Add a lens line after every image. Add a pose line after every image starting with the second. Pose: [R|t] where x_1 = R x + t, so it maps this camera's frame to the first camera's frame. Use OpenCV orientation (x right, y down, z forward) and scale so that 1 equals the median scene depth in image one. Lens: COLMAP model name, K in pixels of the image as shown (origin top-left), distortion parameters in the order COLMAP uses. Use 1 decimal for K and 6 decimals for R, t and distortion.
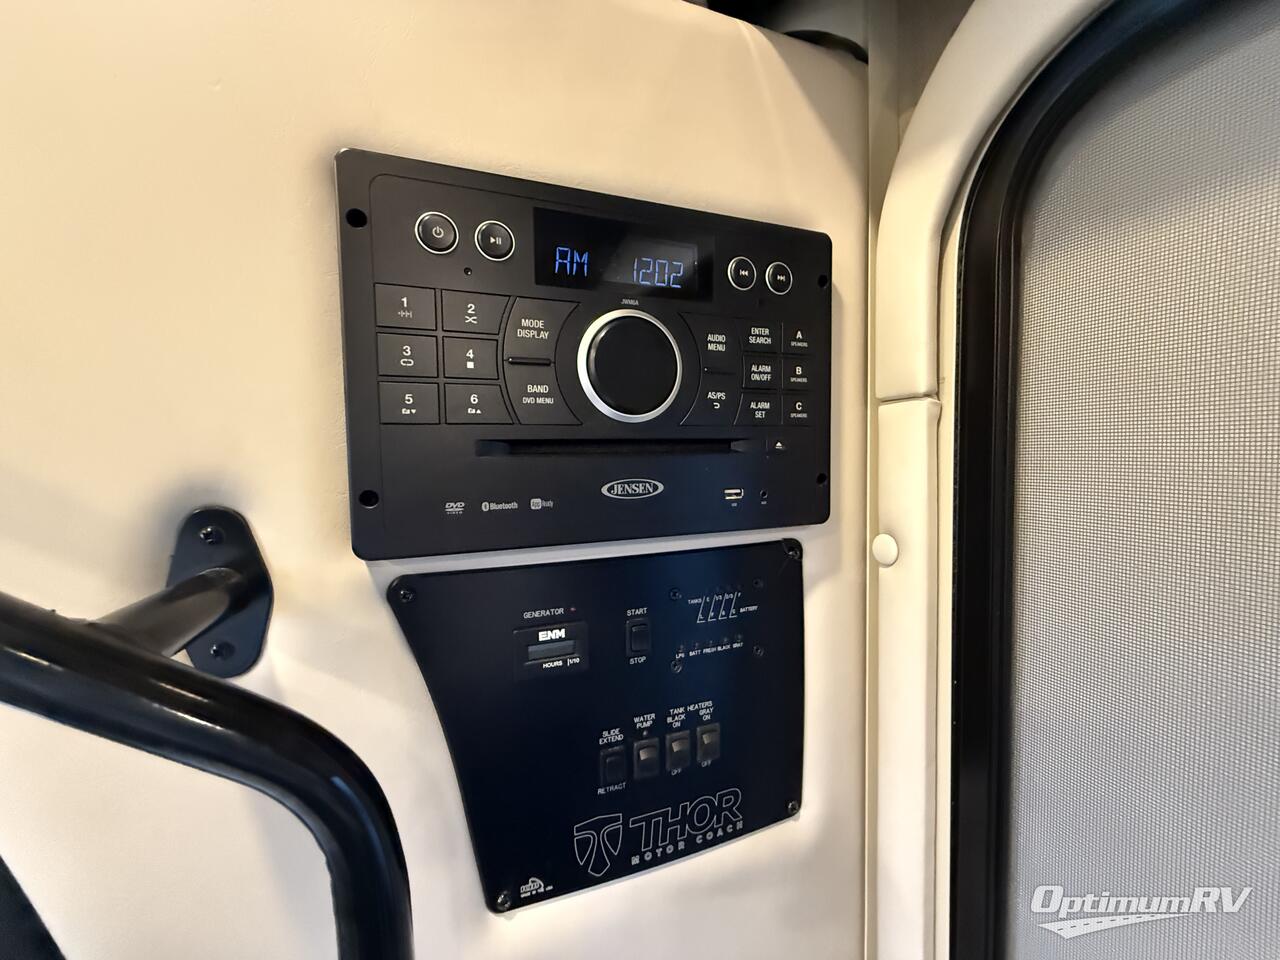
lens RADIAL K [[512.5, 0, 639.8], [0, 512.5, 482.7], [0, 0, 1]] dist [0.000576, -0.000001]
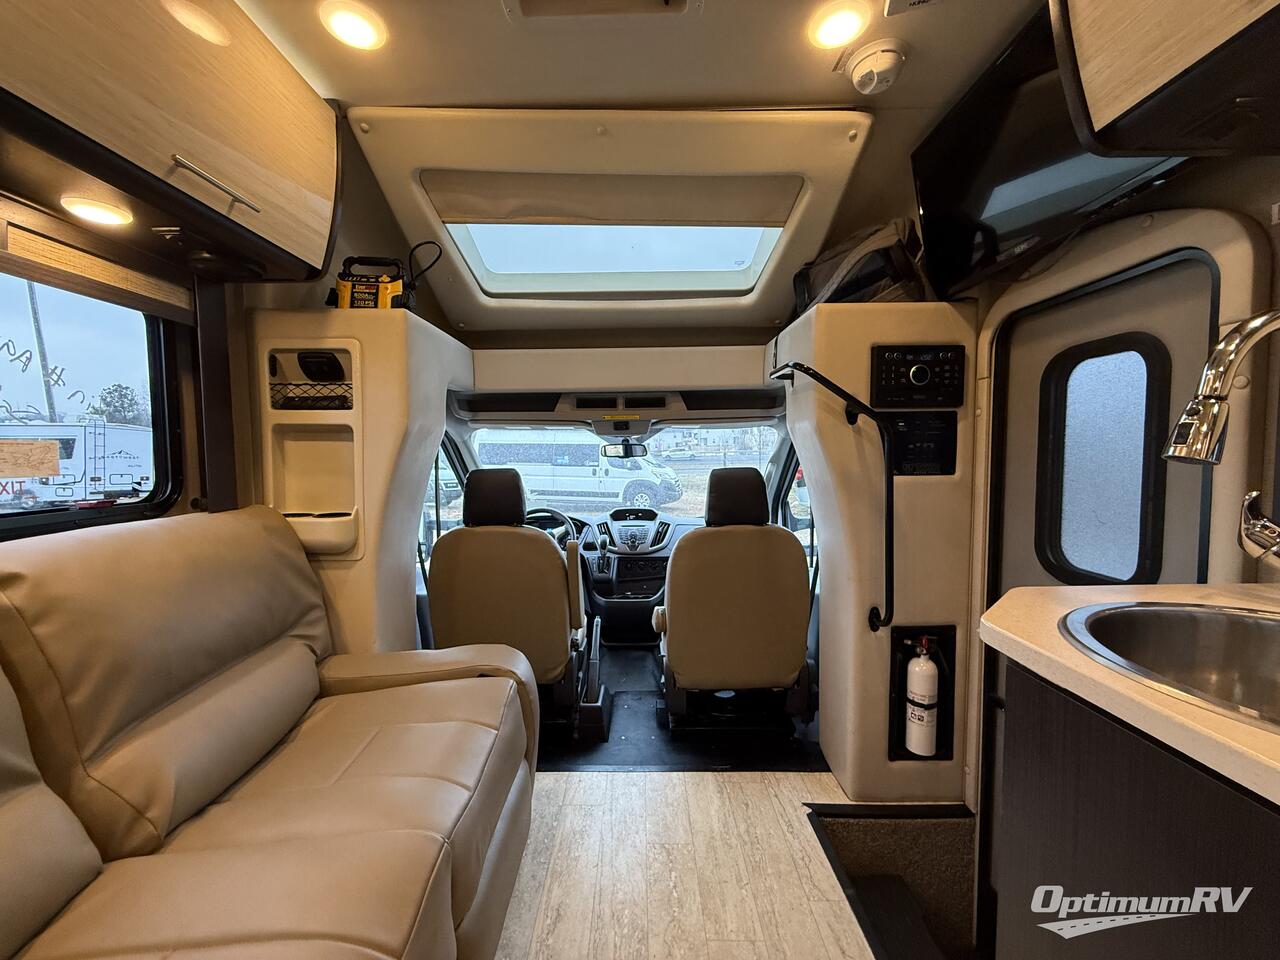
lens RADIAL K [[512.5, 0, 637.7], [0, 512.5, 472.9], [0, 0, 1]] dist [0.000576, -0.000001]
pose [[0.933189, 0.029196, -0.358199, -0.749786], [-0.028656, 0.999566, 0.006817, 0.783438], [0.358242, 0.003903, 0.933621, -4.674150]]
